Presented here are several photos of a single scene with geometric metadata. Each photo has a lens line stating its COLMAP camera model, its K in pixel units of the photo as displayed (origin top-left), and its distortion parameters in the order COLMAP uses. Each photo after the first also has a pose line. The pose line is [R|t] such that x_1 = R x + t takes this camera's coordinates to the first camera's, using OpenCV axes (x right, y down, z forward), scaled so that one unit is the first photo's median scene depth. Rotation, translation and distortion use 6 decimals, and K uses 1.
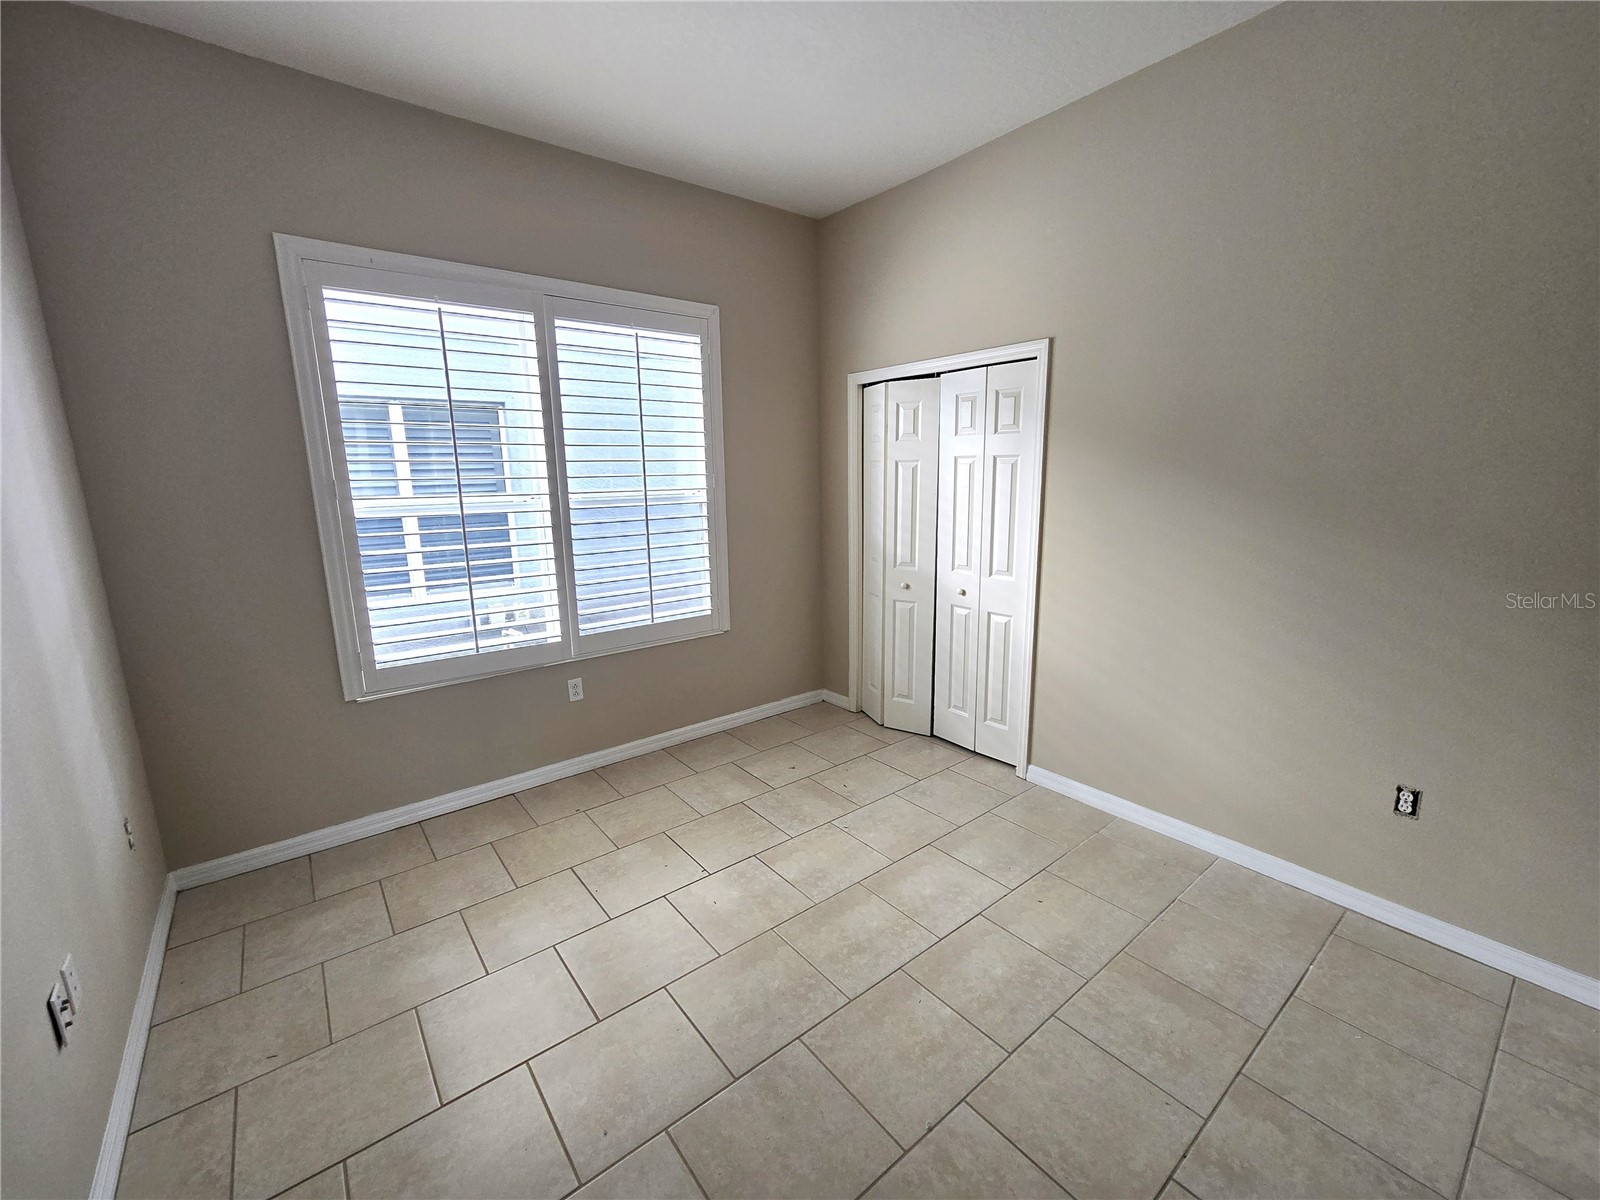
lens RADIAL K [[666.7, 0, 800.0], [0, 666.7, 593.2], [0, 0, 1]] dist [0.010294, -0.000487]
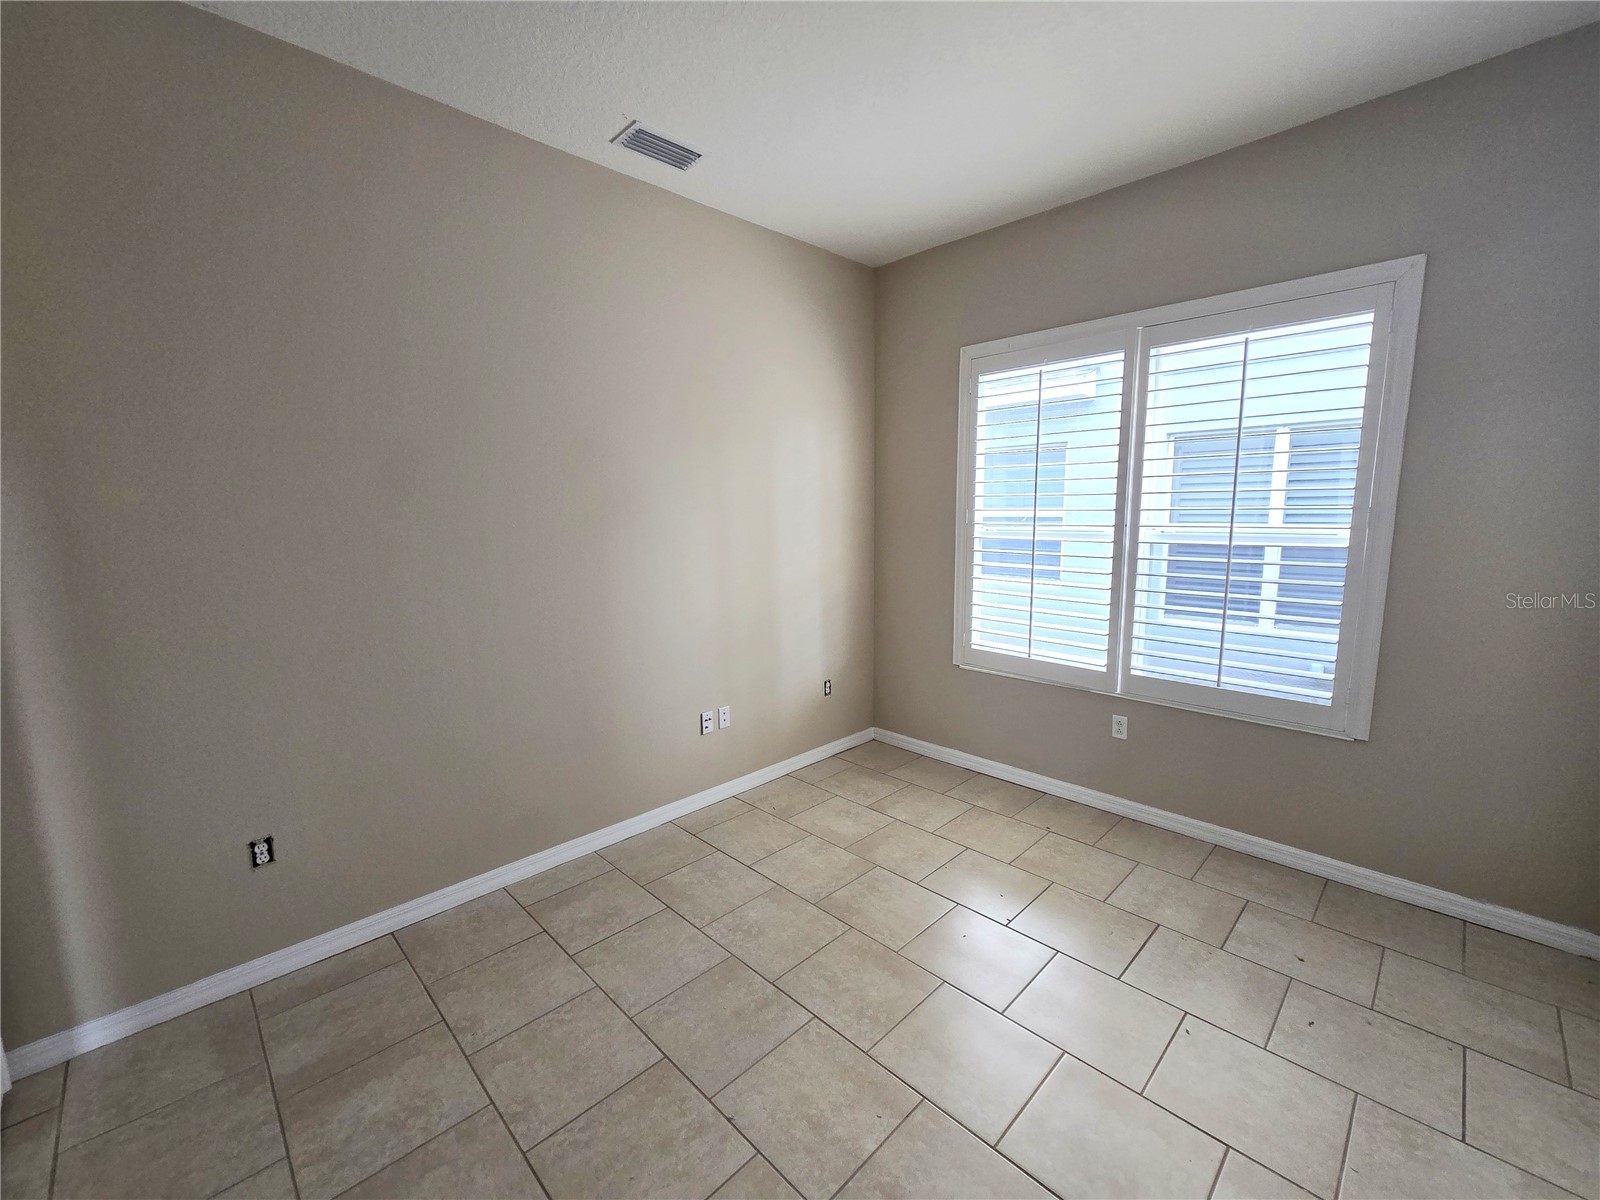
lens RADIAL K [[654.8, 0, 807.5], [0, 654.8, 598.5], [0, 0, 1]] dist [0.002440, 0.000147]
pose [[0.120235, 0.150881, -0.981213, 0.538960], [-0.173547, 0.976358, 0.128868, -0.085819], [0.977458, 0.154792, 0.143577, 0.406093]]
